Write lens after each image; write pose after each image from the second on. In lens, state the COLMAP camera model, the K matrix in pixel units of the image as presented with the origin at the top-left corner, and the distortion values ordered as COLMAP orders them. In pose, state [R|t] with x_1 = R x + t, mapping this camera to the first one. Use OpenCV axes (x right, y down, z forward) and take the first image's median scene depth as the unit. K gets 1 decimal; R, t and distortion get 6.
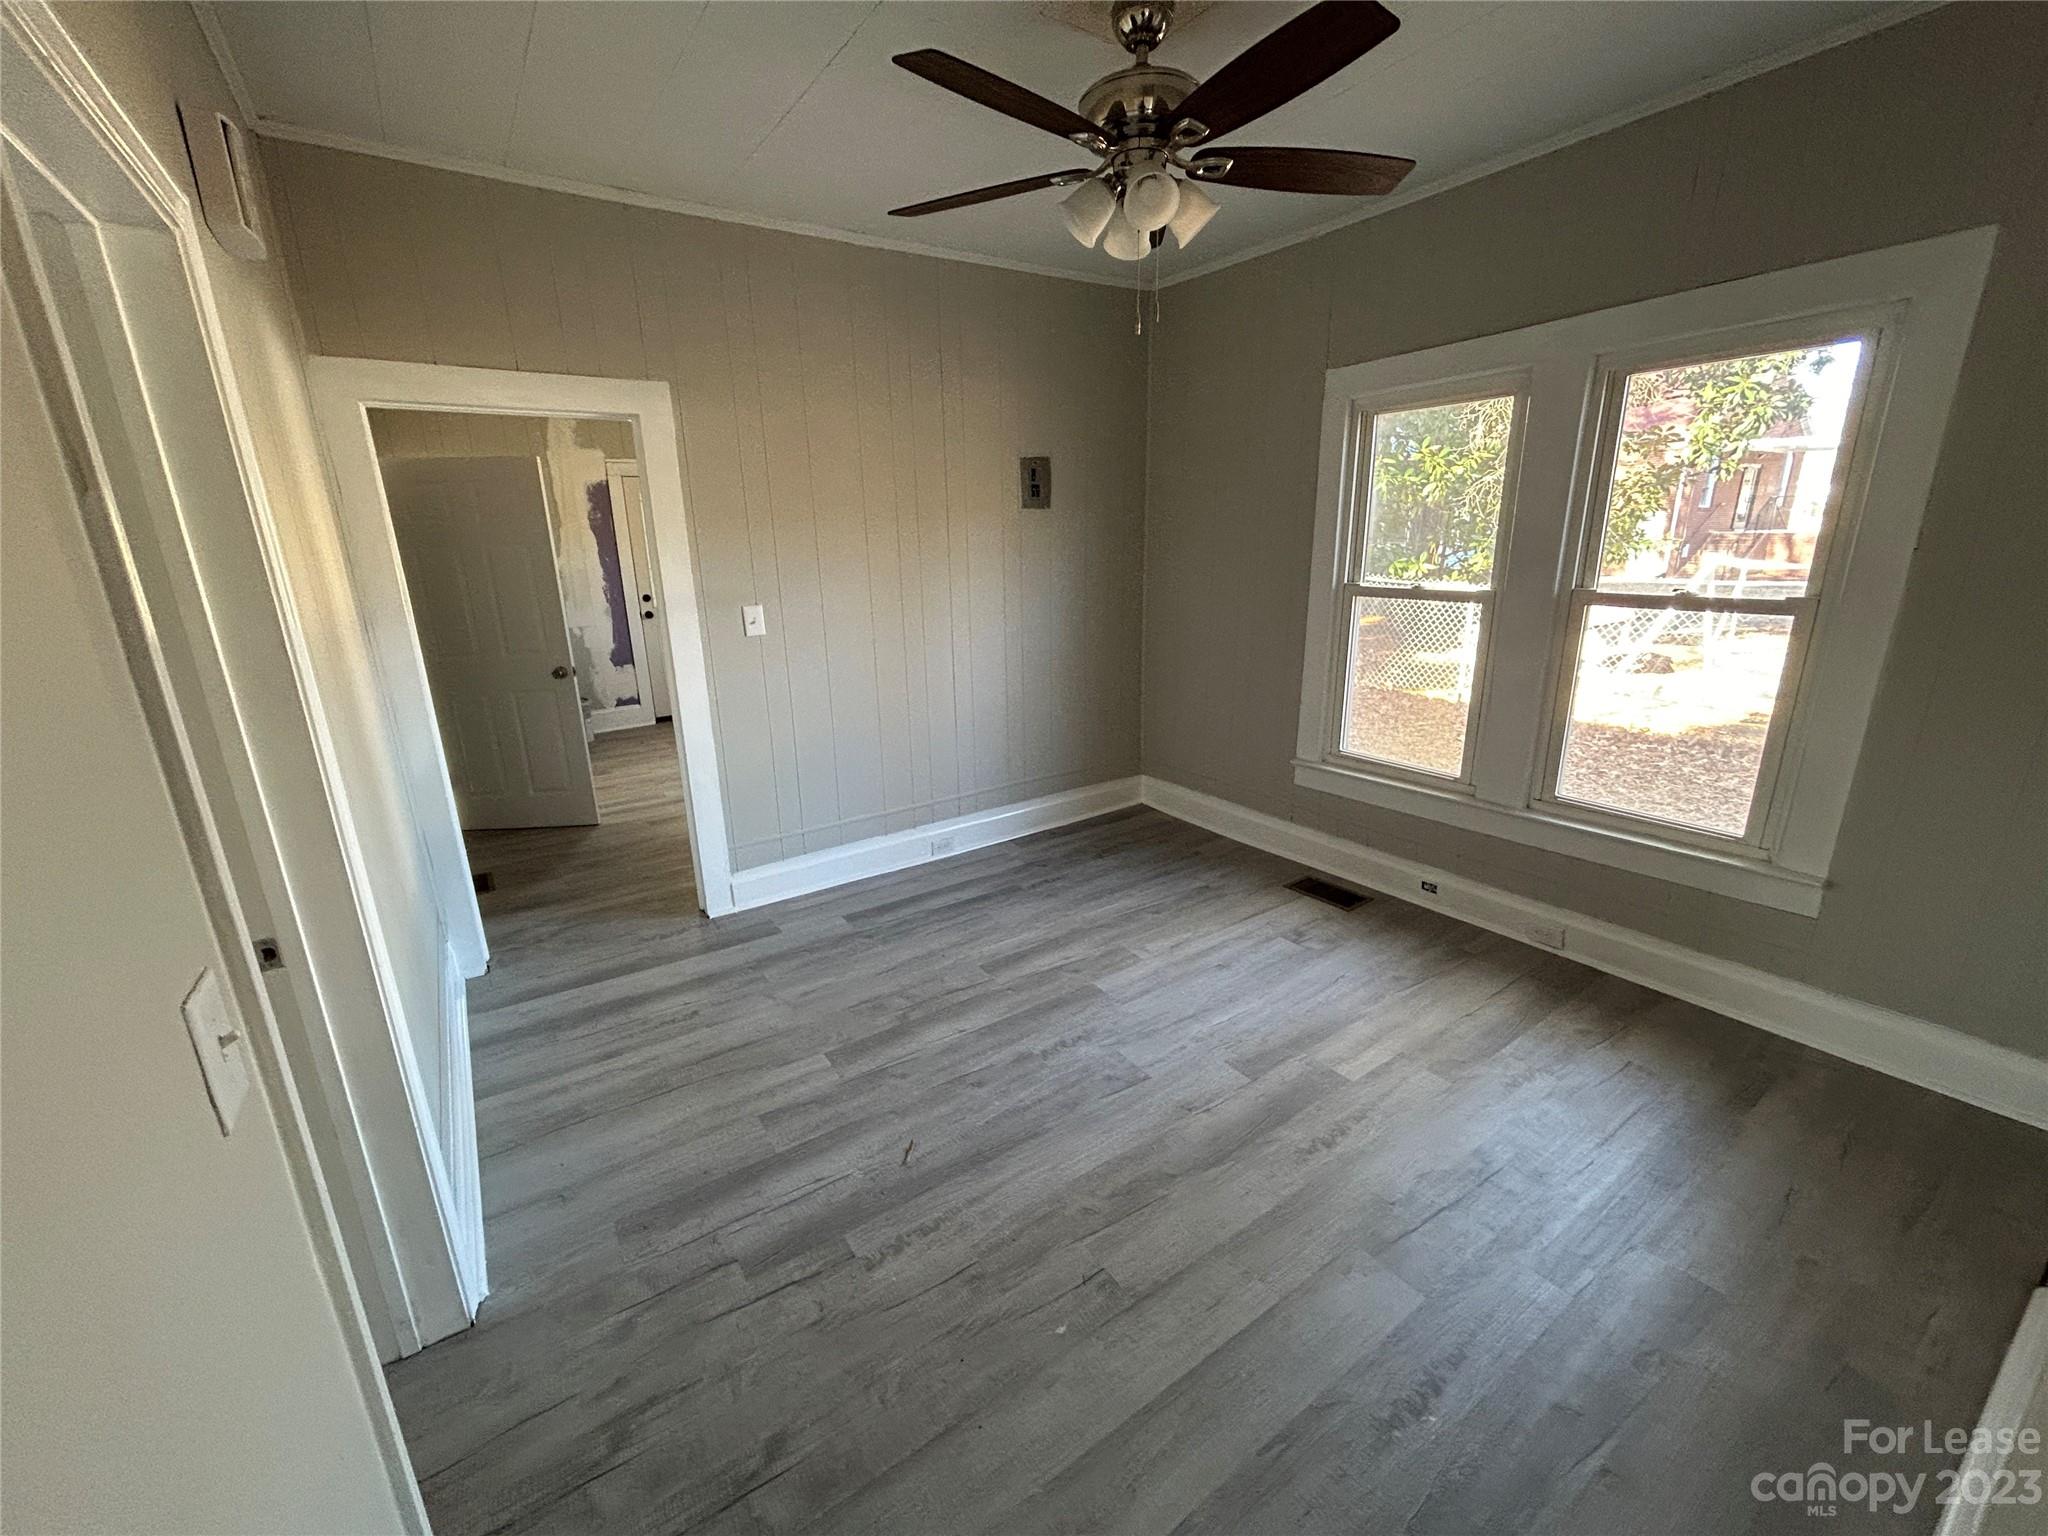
lens RADIAL K [[824.5, 0, 1024.0], [0, 824.5, 768.0], [0, 0, 1]] dist [0.002743, -0.002615]
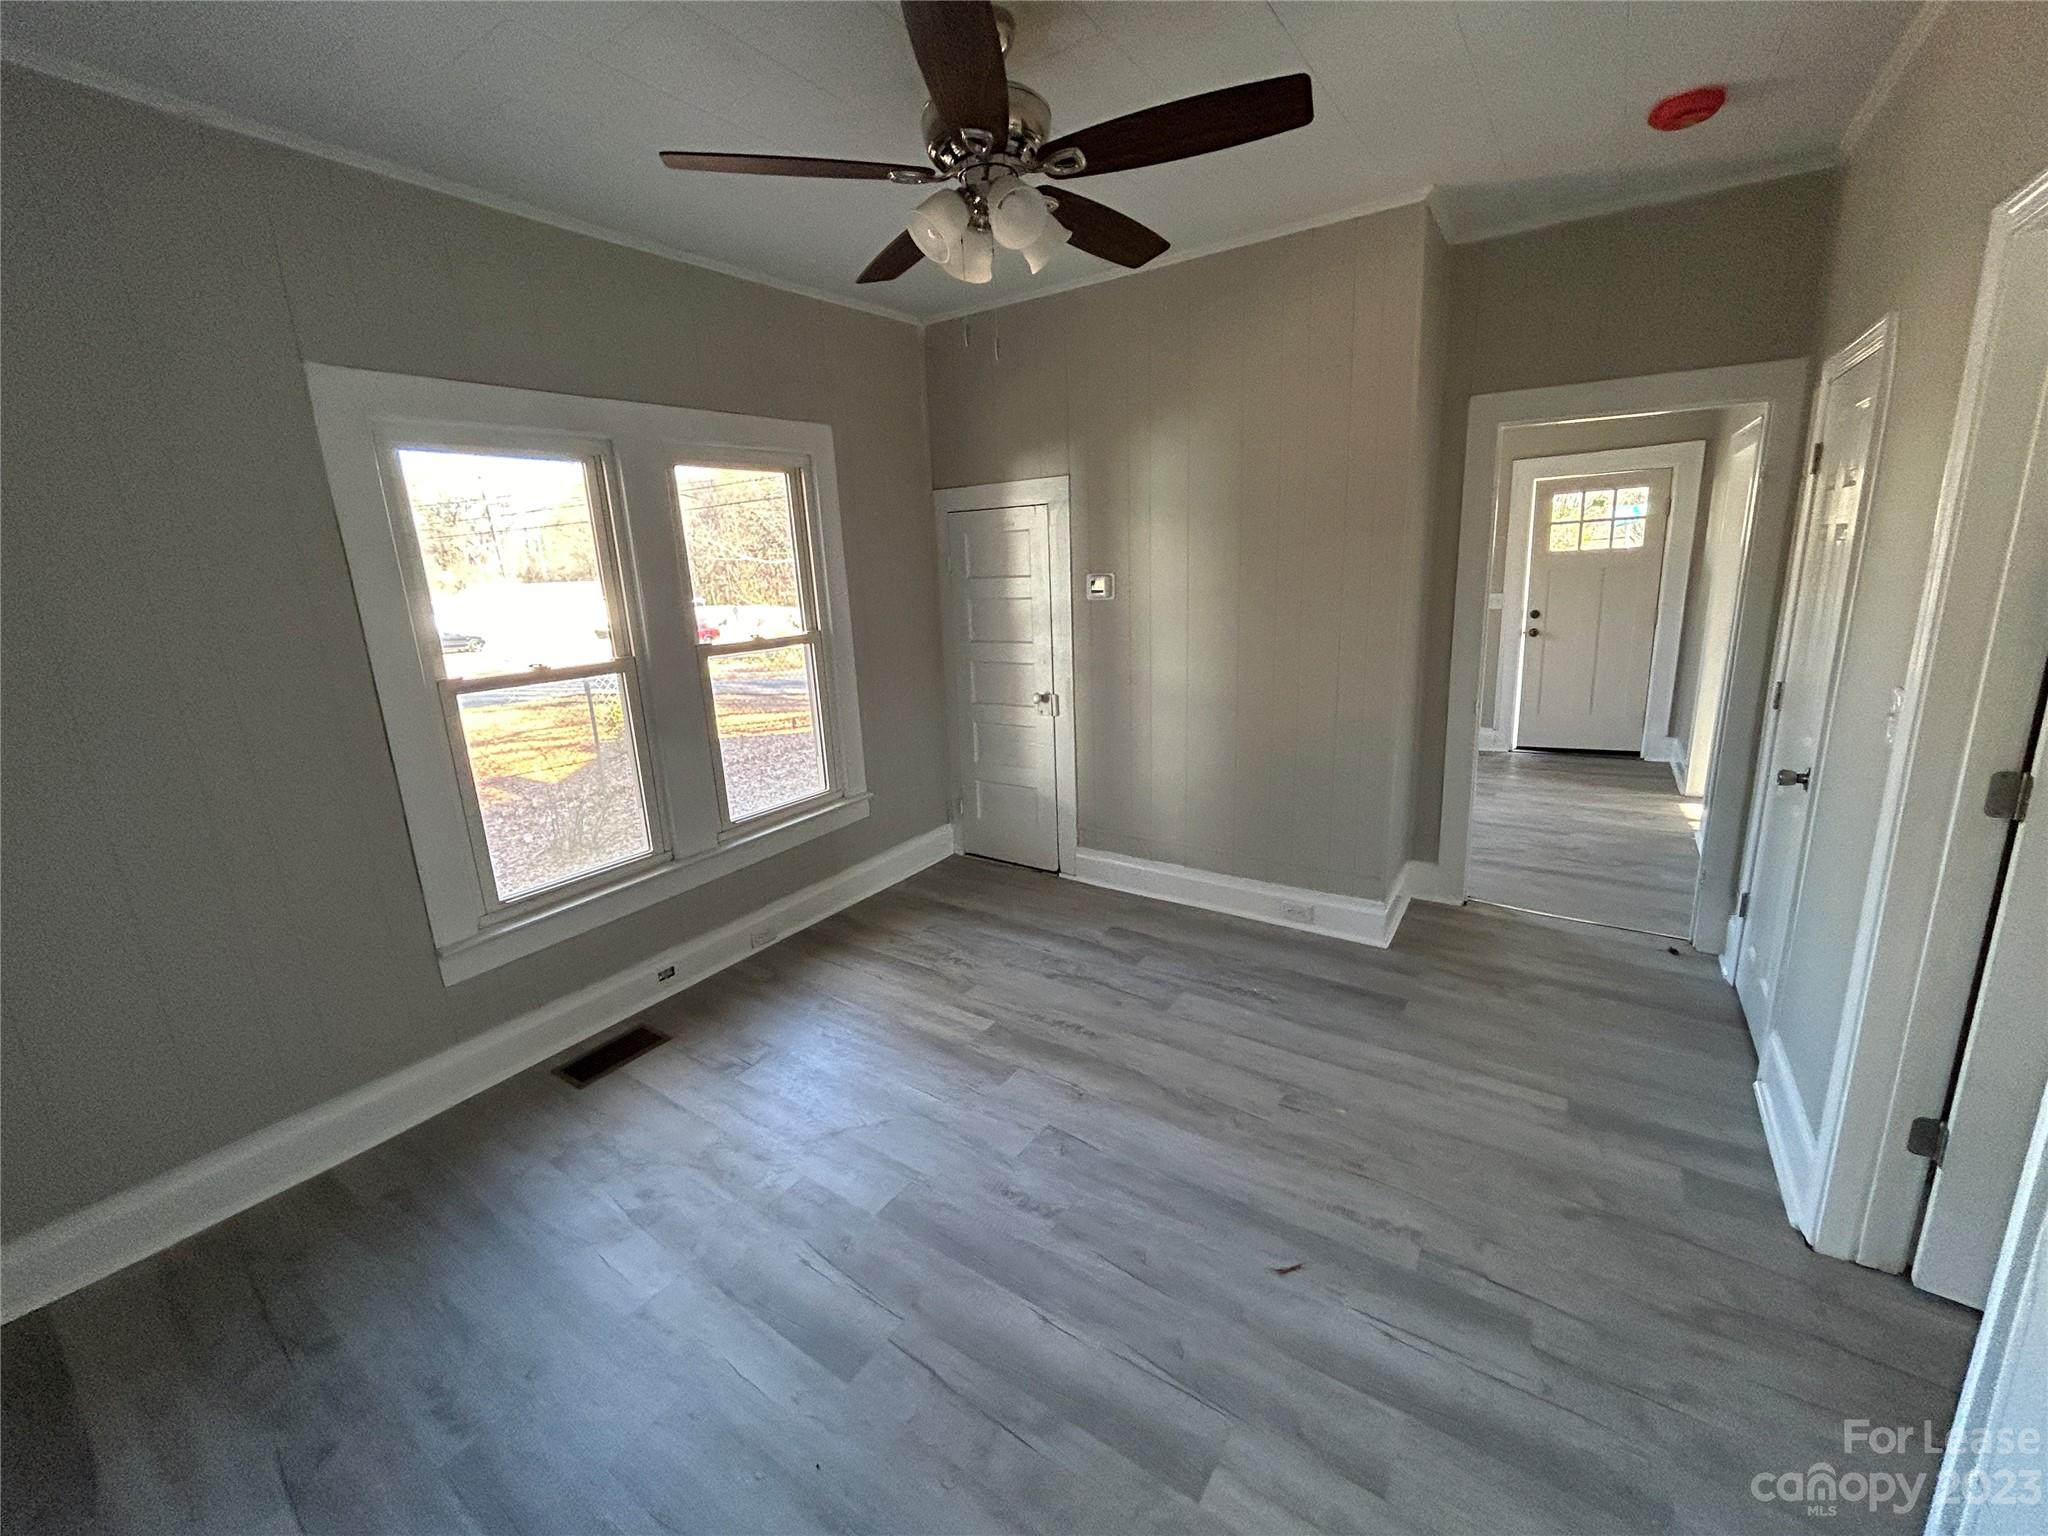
lens RADIAL K [[830.5, 0, 1024.0], [0, 830.5, 768.0], [0, 0, 1]] dist [-0.001709, 0.000797]
pose [[-0.370245, -0.174368, 0.912422, -0.574626], [0.315797, 0.900099, 0.300158, -0.266258], [-0.873608, 0.399272, -0.278193, 0.999163]]
